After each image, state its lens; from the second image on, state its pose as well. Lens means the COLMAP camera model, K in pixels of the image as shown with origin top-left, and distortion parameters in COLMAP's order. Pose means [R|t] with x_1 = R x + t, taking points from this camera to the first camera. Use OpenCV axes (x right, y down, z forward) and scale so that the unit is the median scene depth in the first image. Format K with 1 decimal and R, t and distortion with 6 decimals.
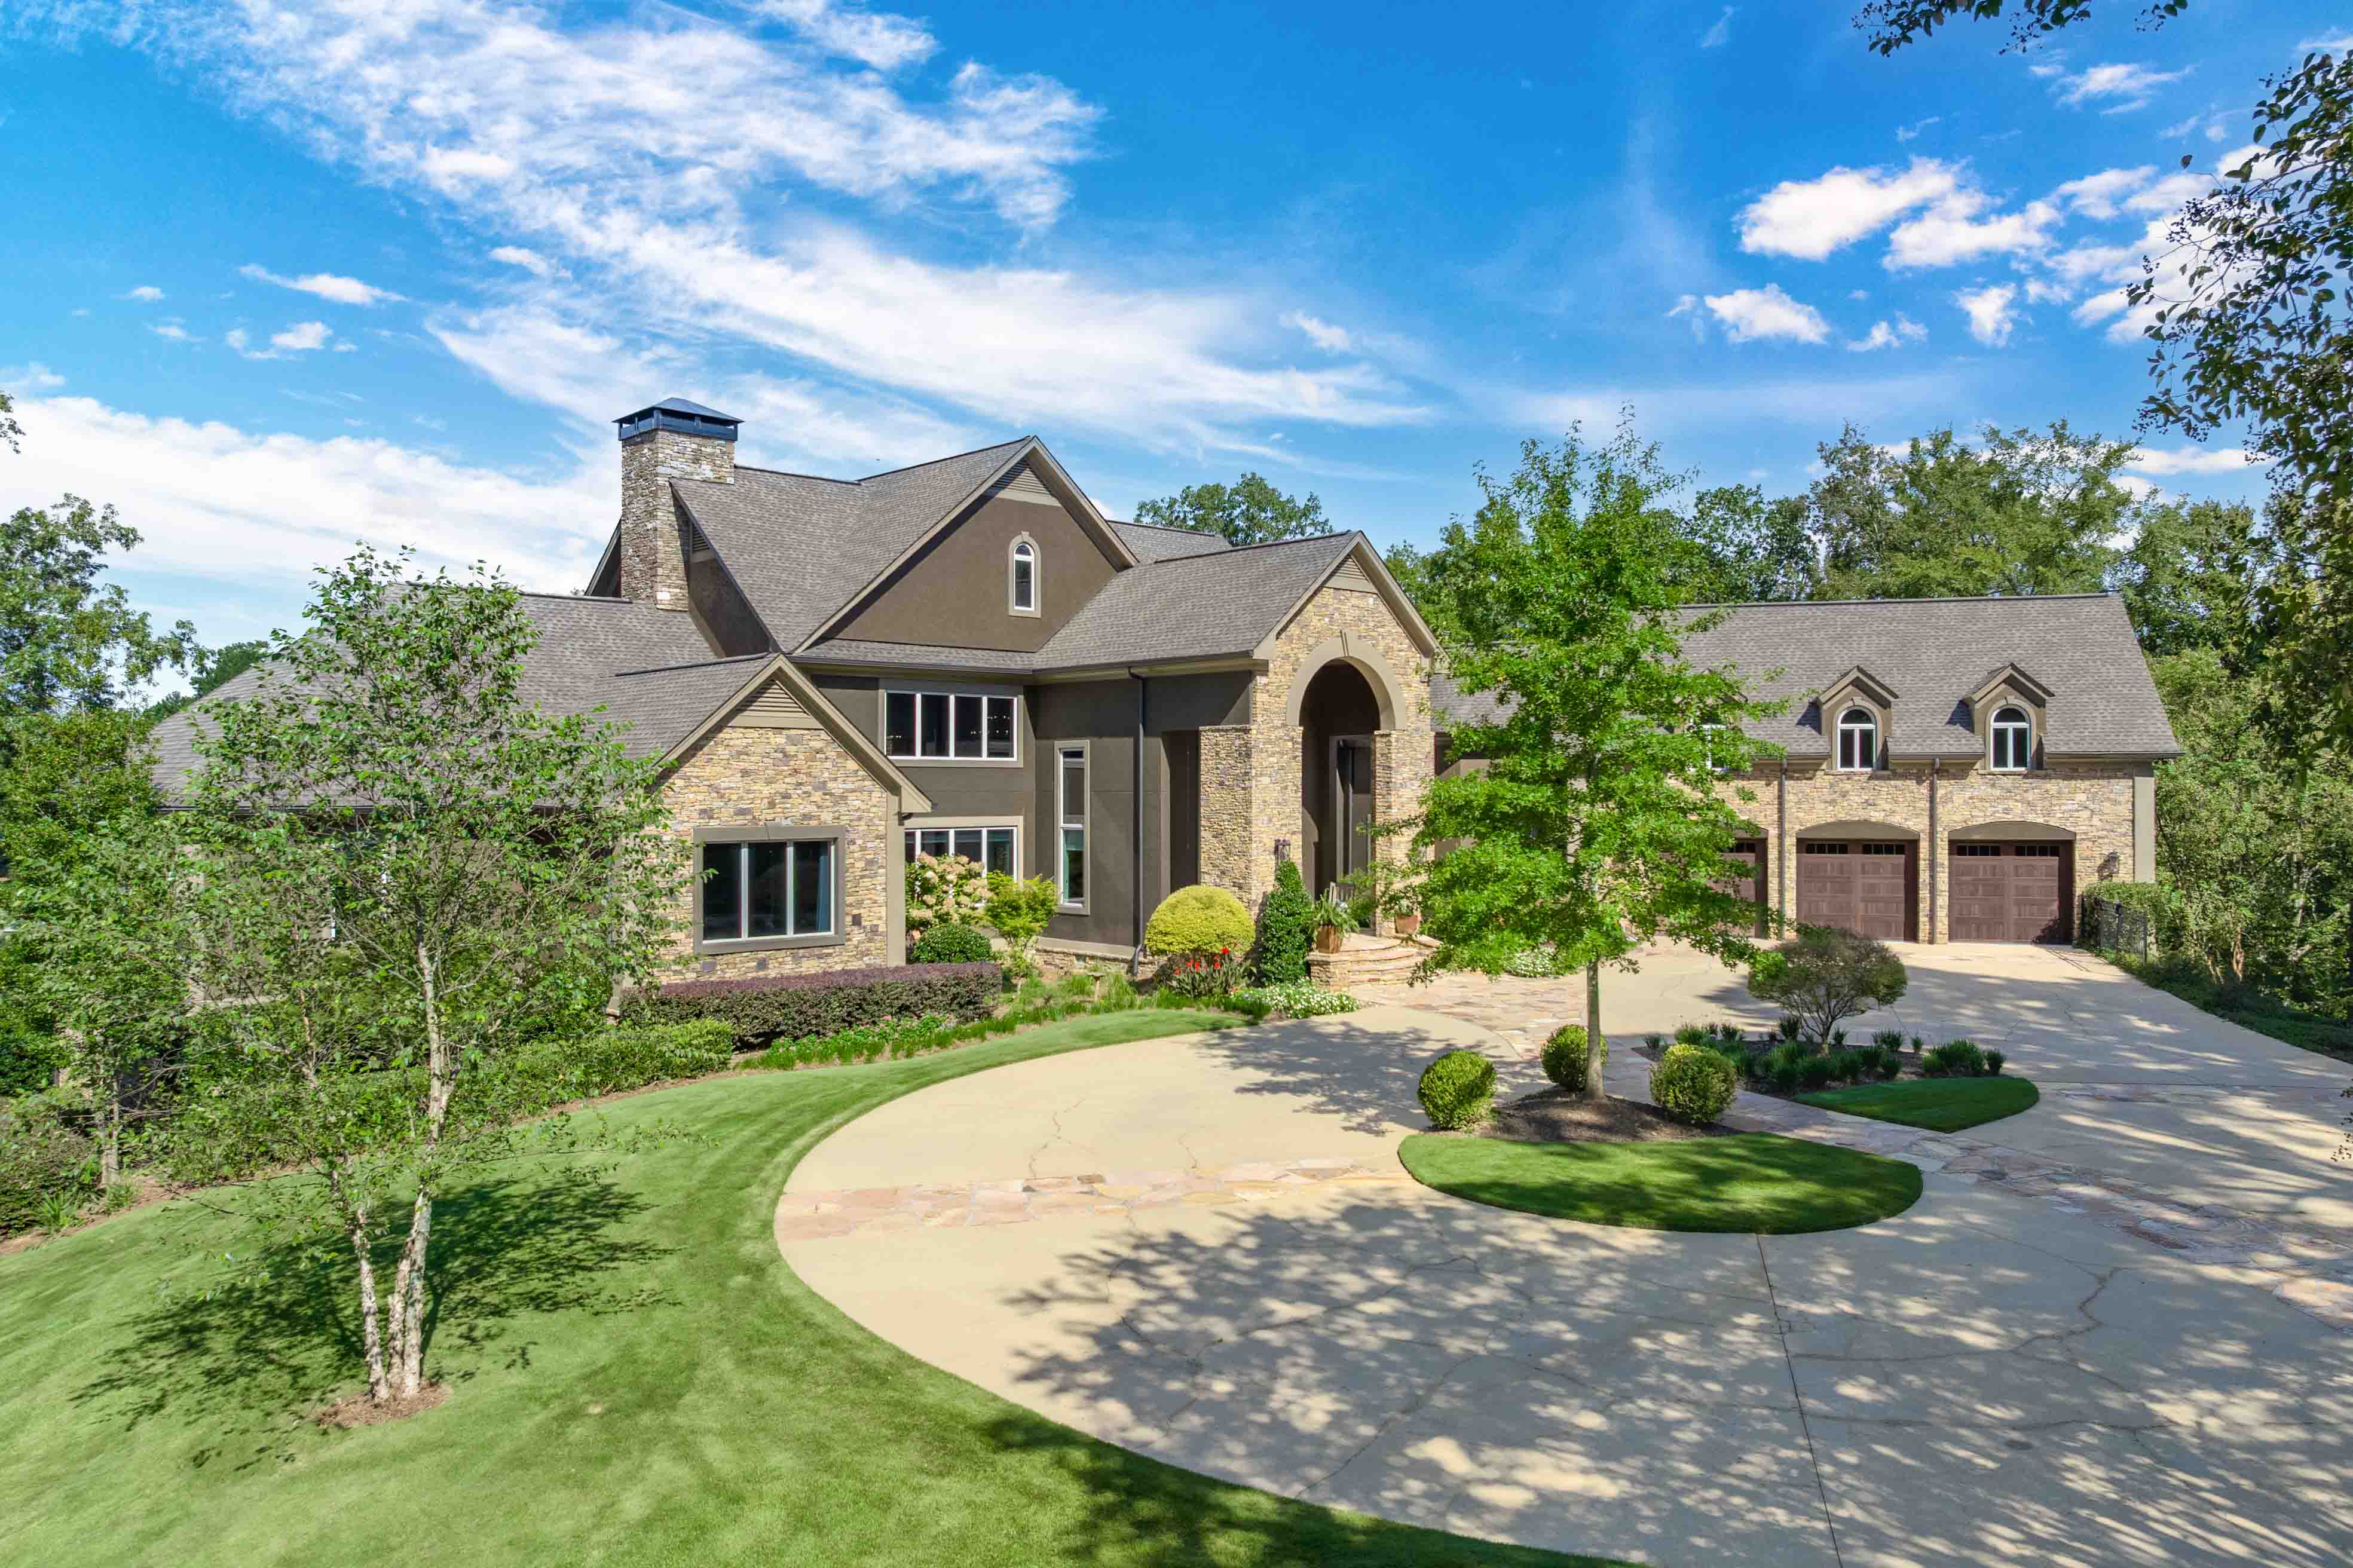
lens RADIAL K [[1664.7, 0, 1176.5], [0, 1664.7, 784.0], [0, 0, 1]] dist [-0.034285, -0.001948]
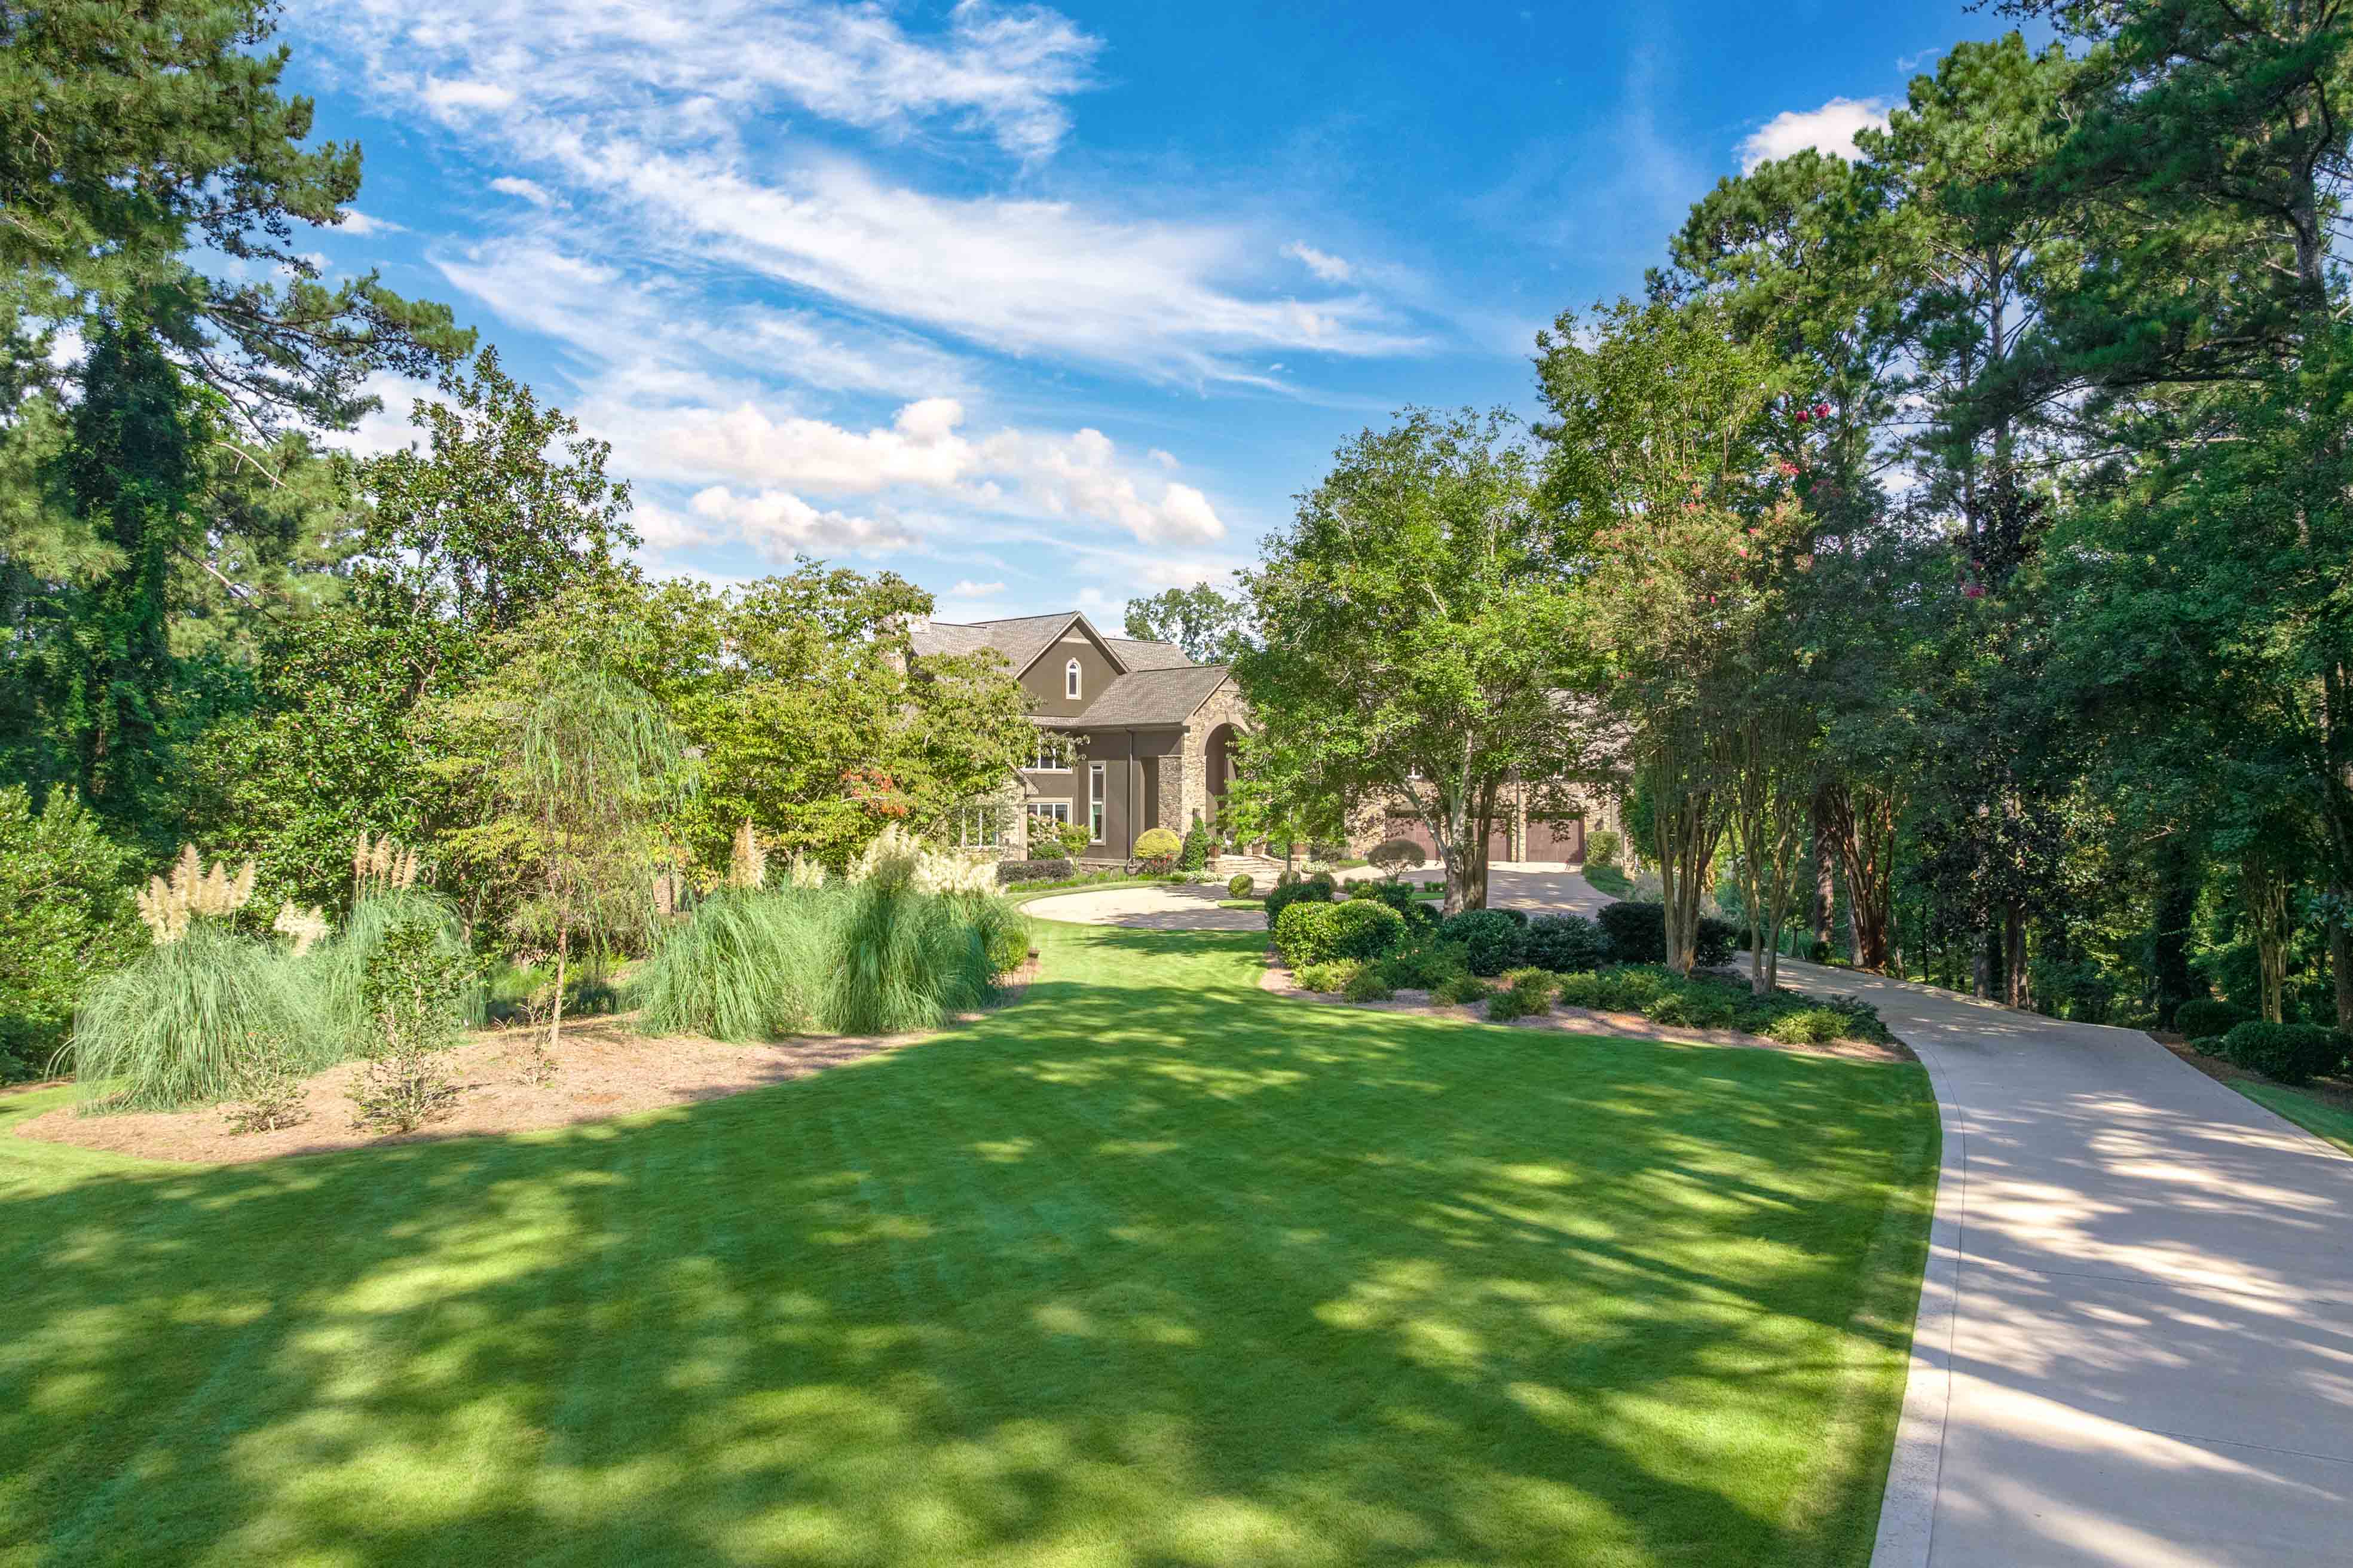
lens RADIAL K [[1664.7, 0, 1176.5], [0, 1664.7, 784.0], [0, 0, 1]] dist [-0.034285, -0.001948]
pose [[0.999811, 0.006067, 0.018490, -0.002207], [-0.006174, 0.999964, 0.005749, -0.009808], [-0.018454, -0.005862, 0.999813, -1.087156]]
